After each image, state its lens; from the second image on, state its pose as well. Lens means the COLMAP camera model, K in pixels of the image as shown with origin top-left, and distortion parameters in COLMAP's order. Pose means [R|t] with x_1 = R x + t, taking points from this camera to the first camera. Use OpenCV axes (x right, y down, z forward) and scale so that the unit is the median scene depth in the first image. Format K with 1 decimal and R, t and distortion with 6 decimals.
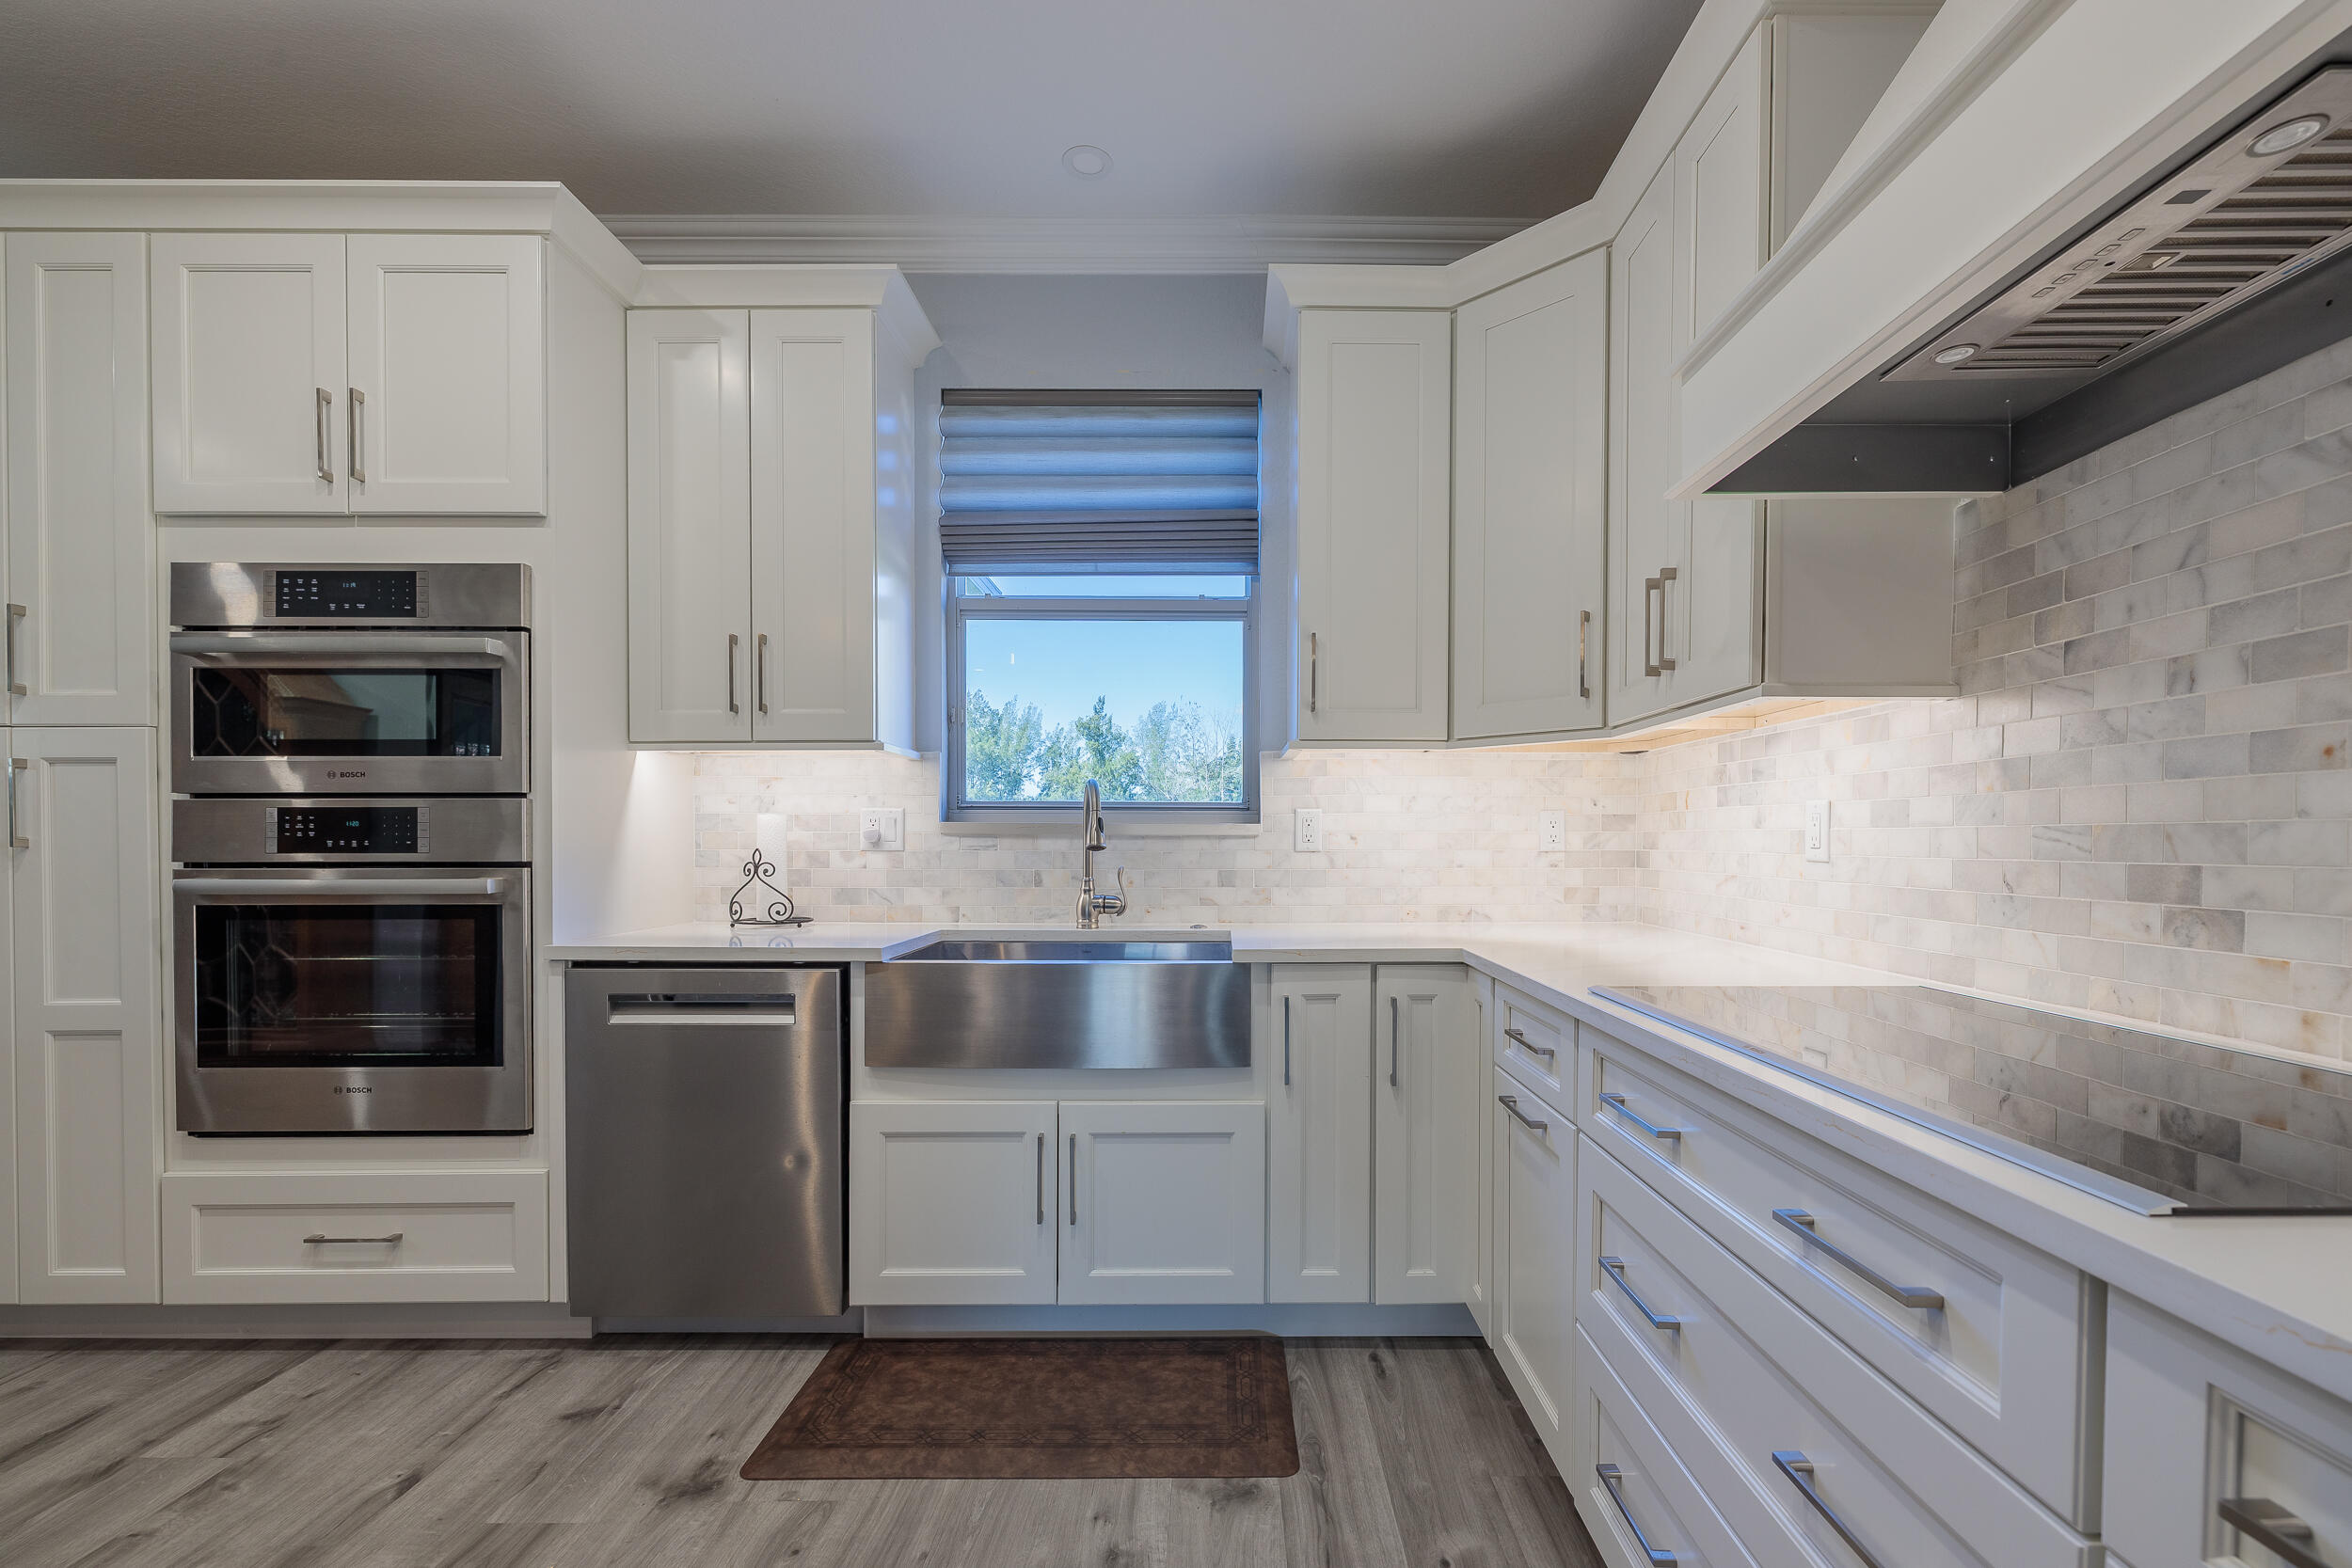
lens RADIAL K [[1029.2, 0, 1223.2], [0, 1029.2, 854.4], [0, 0, 1]] dist [-0.000659, 0.000041]
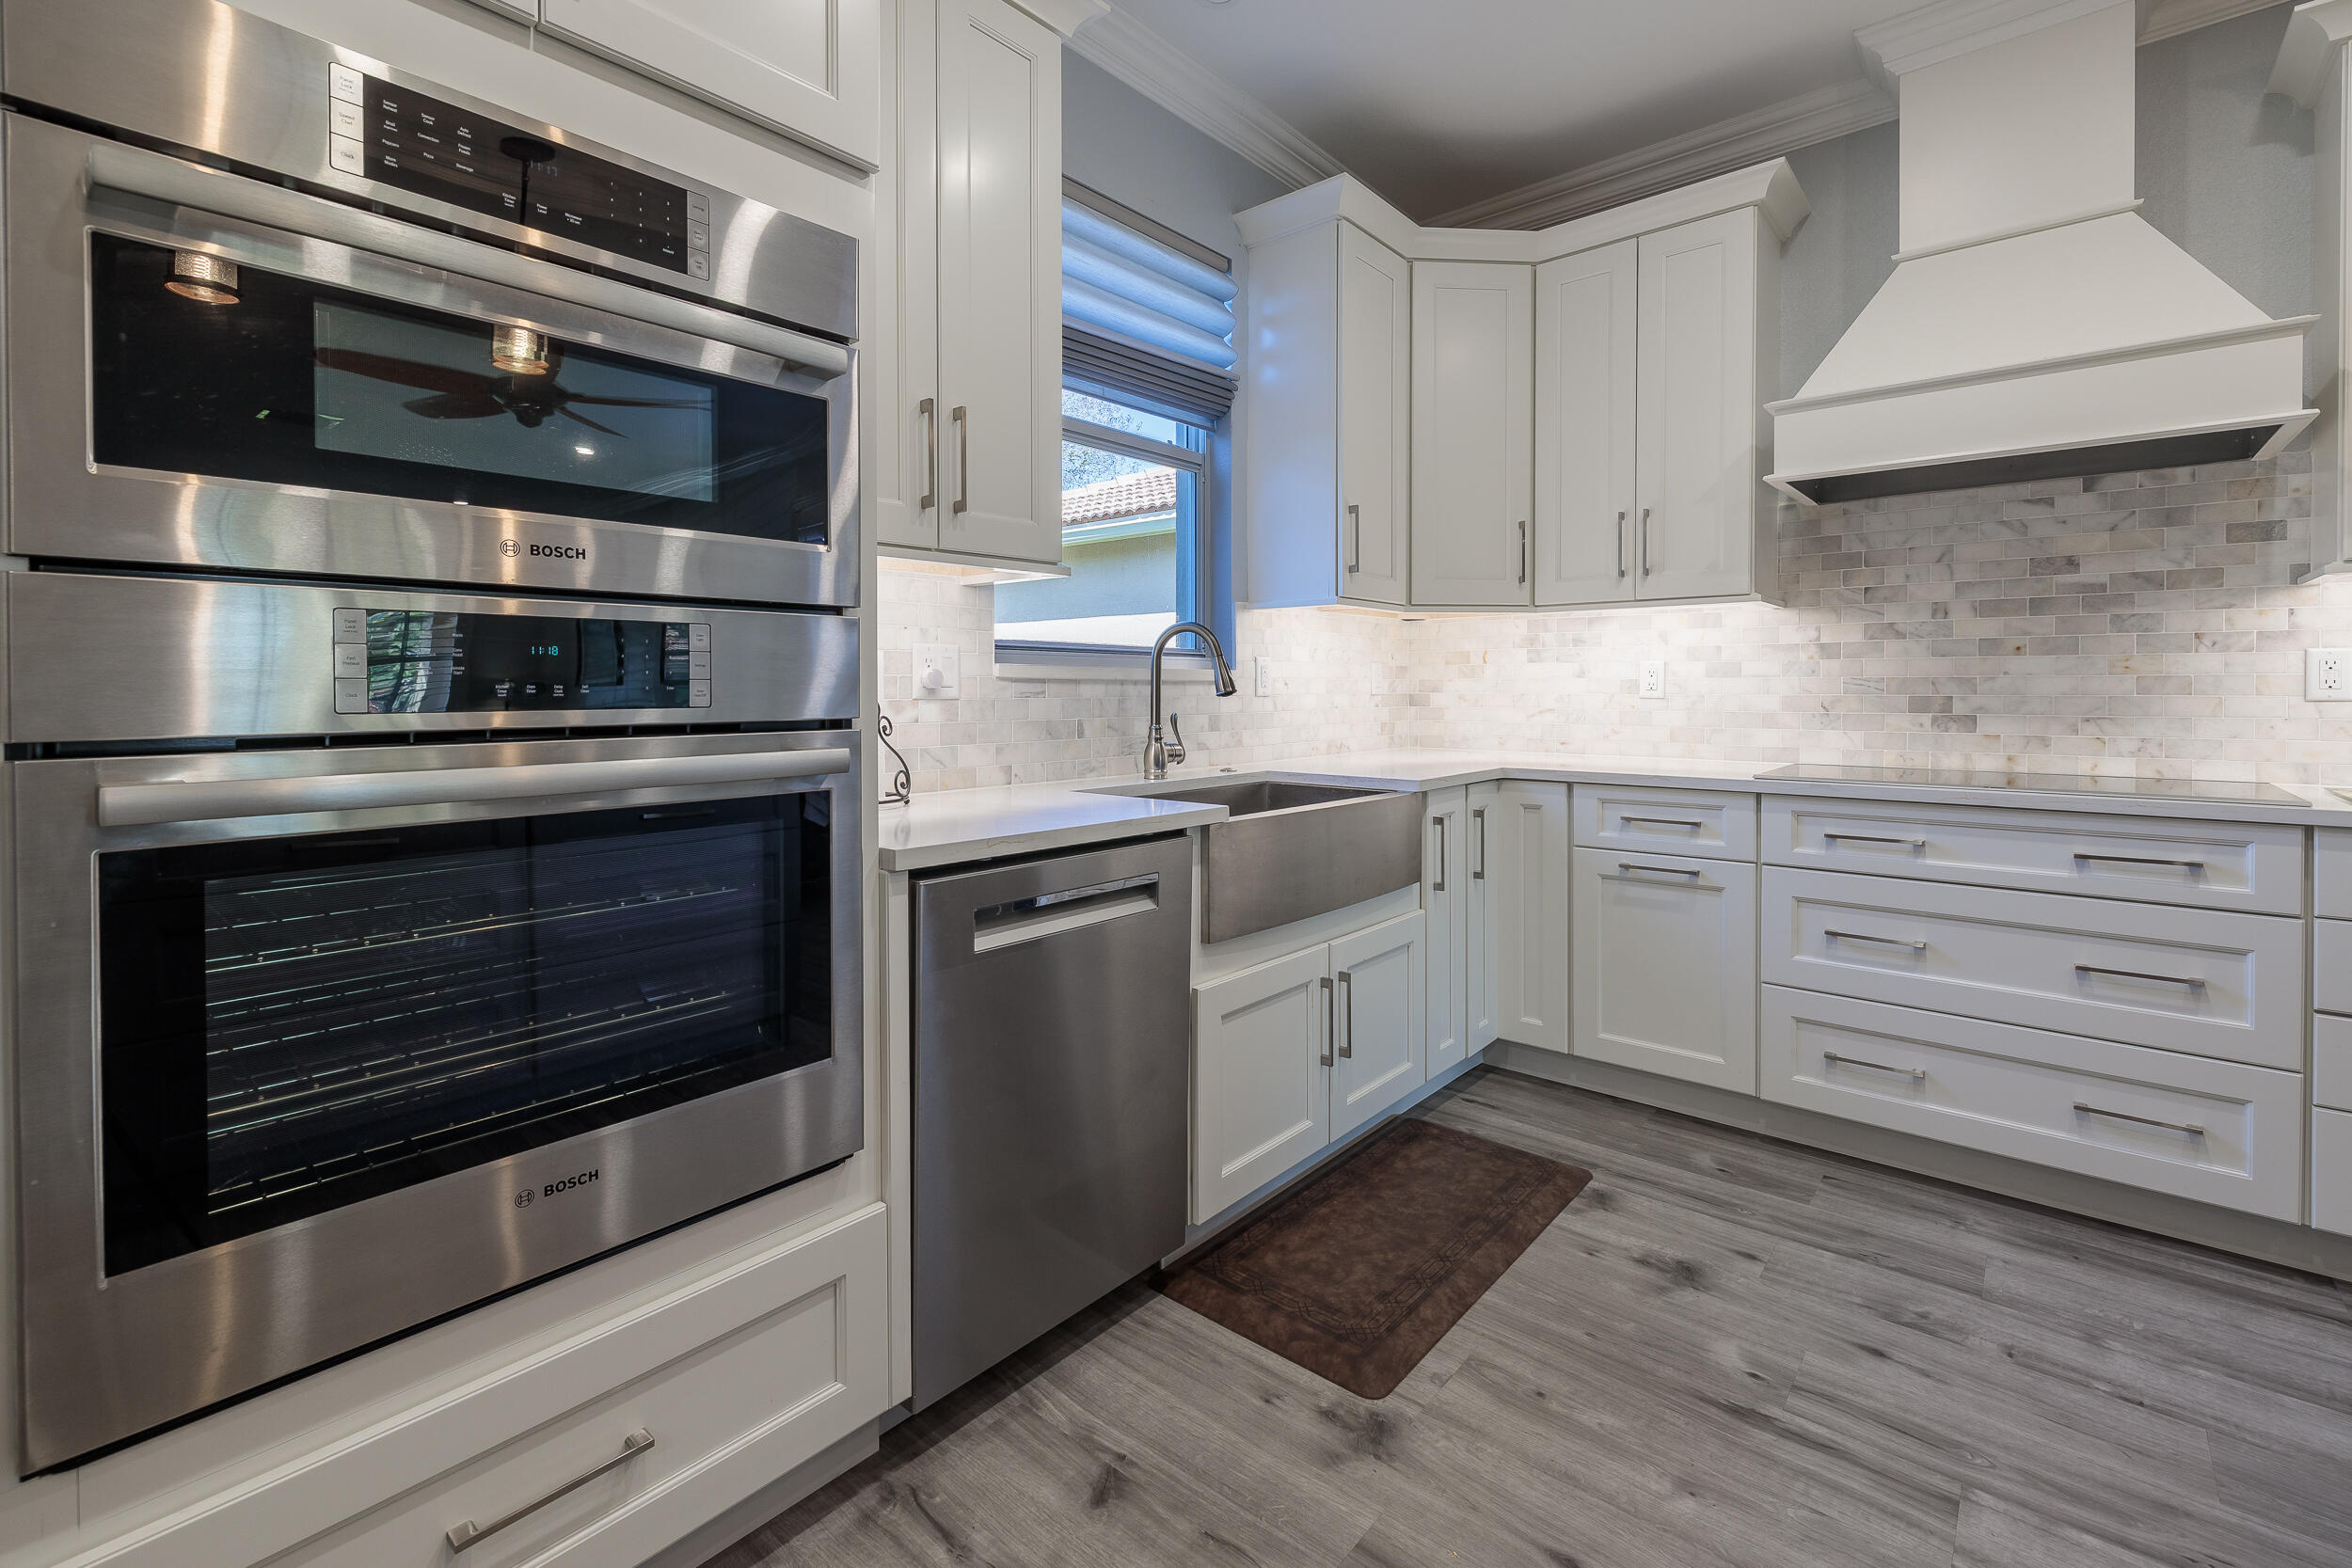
lens RADIAL K [[1024.6, 0, 1219.1], [0, 1024.6, 699.3], [0, 0, 1]] dist [-0.001220, -0.000144]
pose [[0.646103, -0.009907, 0.763186, -1.019785], [0.012171, 0.999922, 0.002676, -0.003988], [-0.763153, 0.007560, 0.646173, 0.437835]]
